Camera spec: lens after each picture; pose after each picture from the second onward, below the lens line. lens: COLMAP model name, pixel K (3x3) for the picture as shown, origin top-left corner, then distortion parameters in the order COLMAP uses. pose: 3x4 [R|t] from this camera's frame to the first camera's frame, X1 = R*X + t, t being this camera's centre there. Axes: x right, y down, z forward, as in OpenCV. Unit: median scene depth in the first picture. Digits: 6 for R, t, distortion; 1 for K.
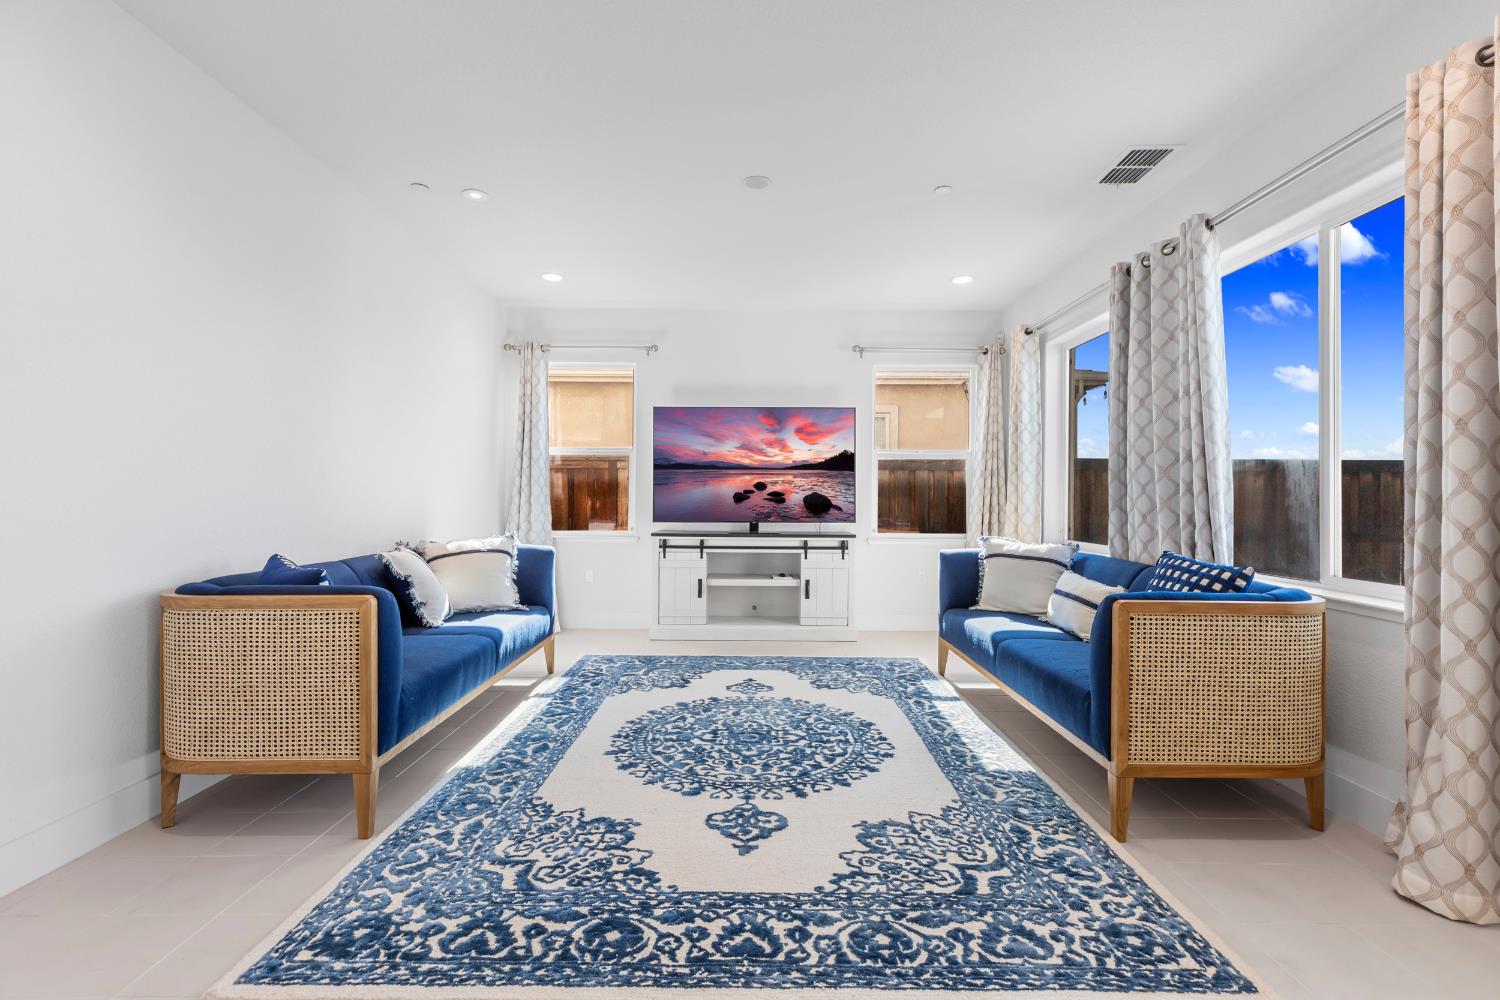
lens RADIAL K [[678.6, 0, 748.4], [0, 678.6, 487.7], [0, 0, 1]] dist [0.003307, -0.001198]
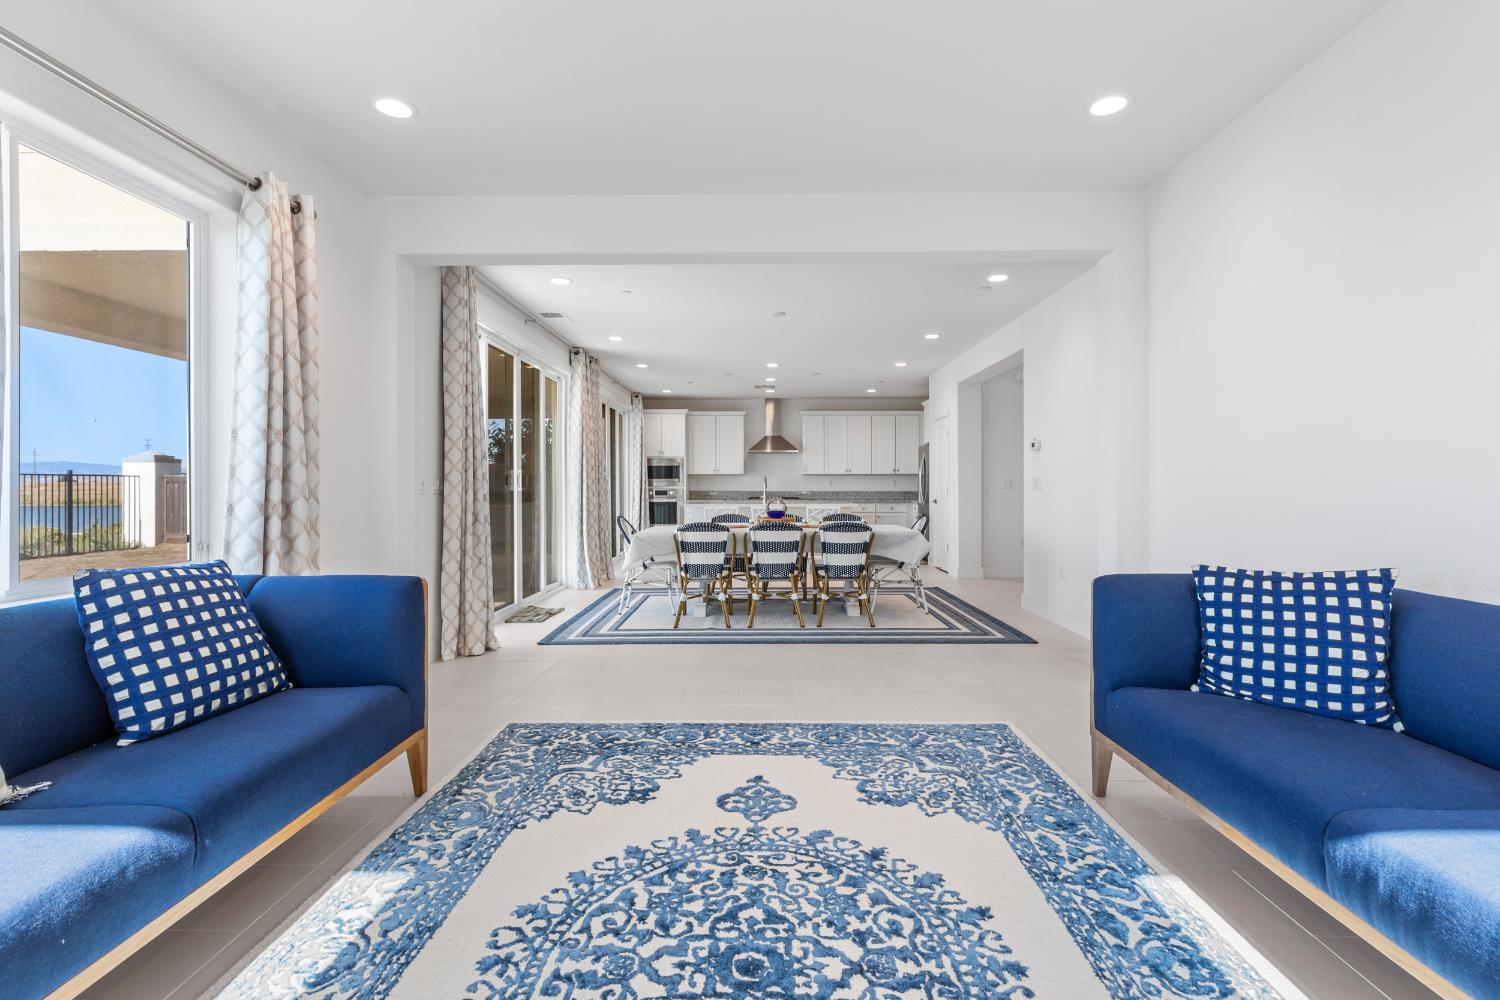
lens RADIAL K [[678.6, 0, 749.2], [0, 678.6, 491.3], [0, 0, 1]] dist [0.003307, -0.001198]
pose [[-0.999868, -0.006163, 0.015021, -0.003135], [-0.006253, 0.999963, -0.005939, 0.021351], [-0.014984, -0.006032, -0.999870, 1.665960]]
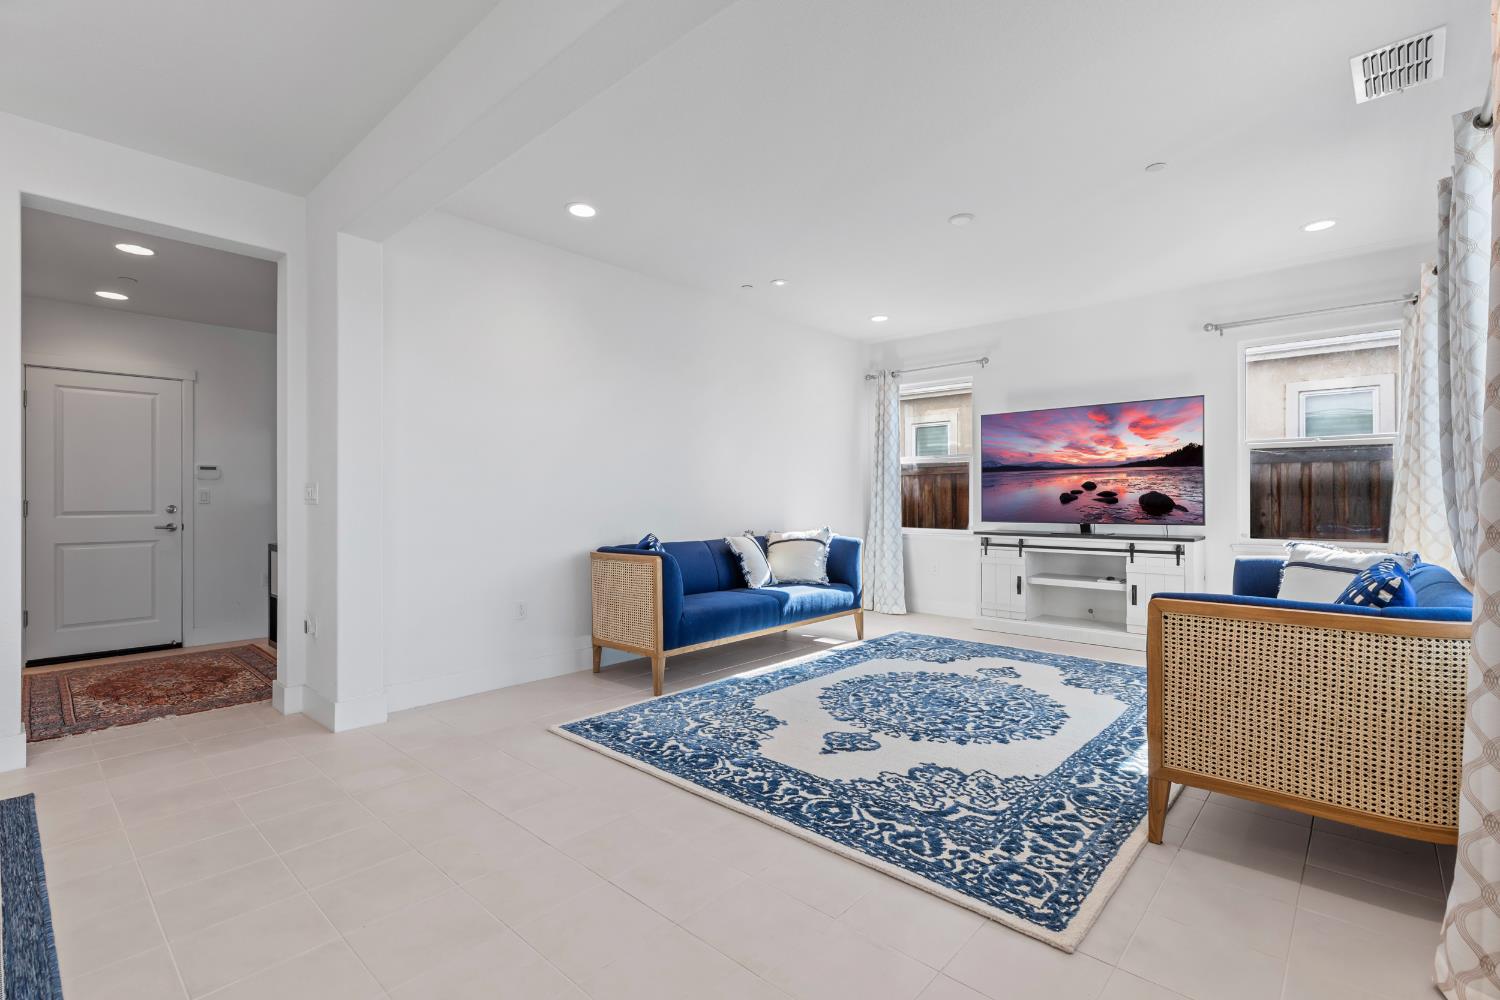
lens RADIAL K [[678.6, 0, 754.9], [0, 678.6, 493.1], [0, 0, 1]] dist [0.003307, -0.001198]
pose [[0.741158, -0.015609, -0.671149, 0.620059], [0.017186, 0.999843, -0.004274, 0.007428], [0.671110, -0.008366, 0.741310, -0.087995]]
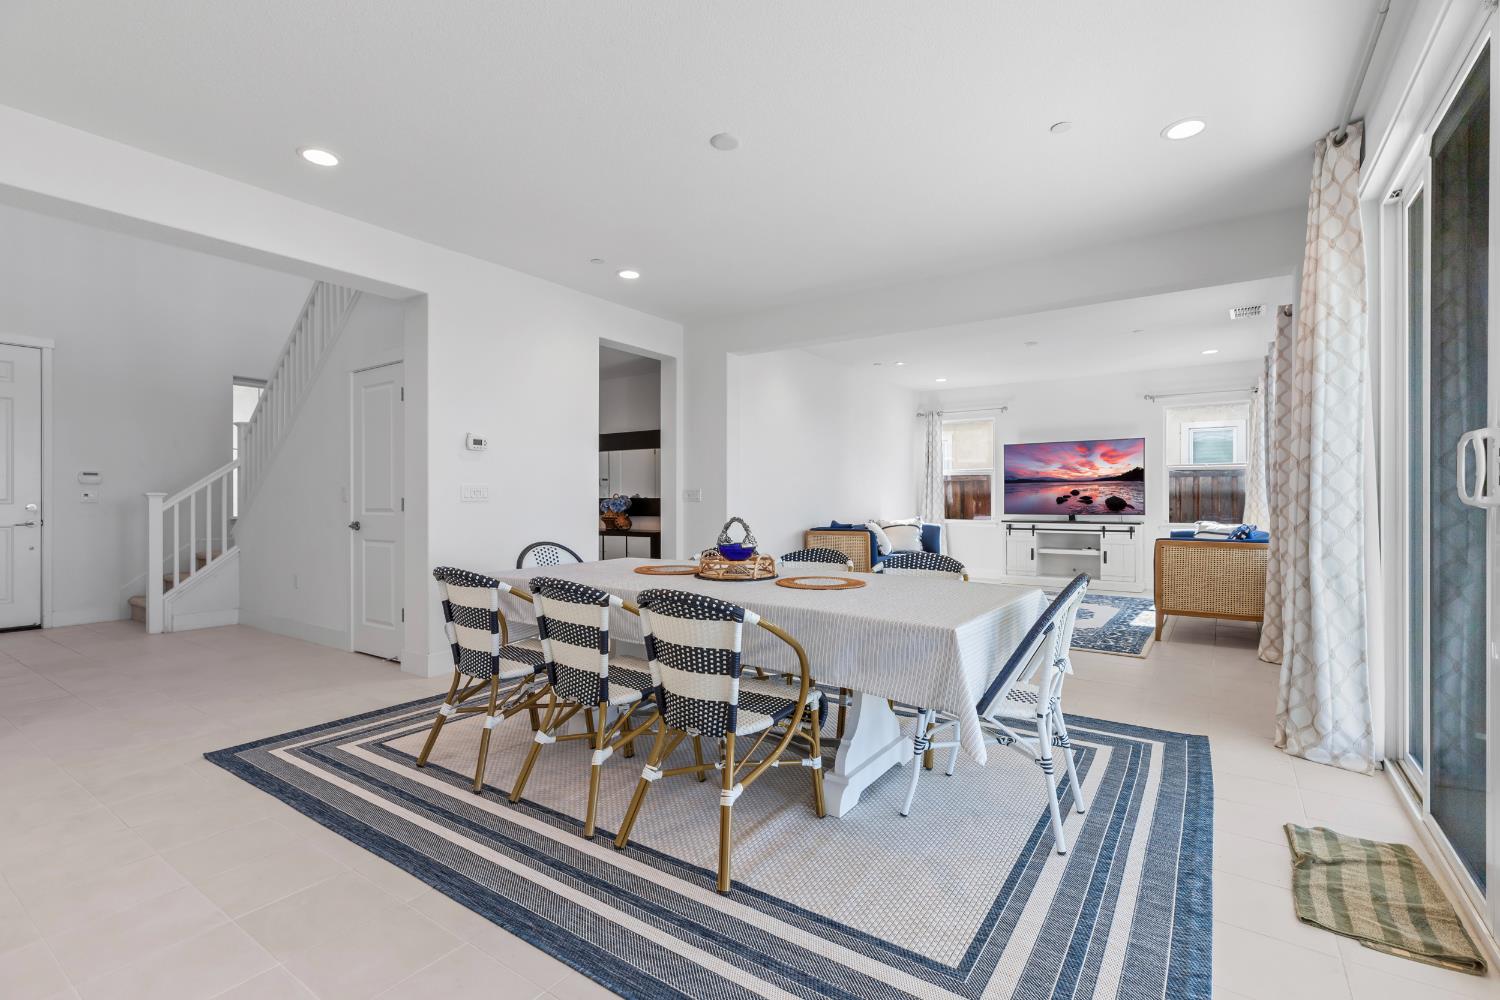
lens RADIAL K [[678.6, 0, 751.8], [0, 678.6, 493.2], [0, 0, 1]] dist [0.003307, -0.001198]
pose [[0.821153, -0.011533, -0.570592, 0.587524], [0.012433, 0.999920, -0.002317, -0.009516], [0.570573, -0.005191, 0.821231, -1.406493]]
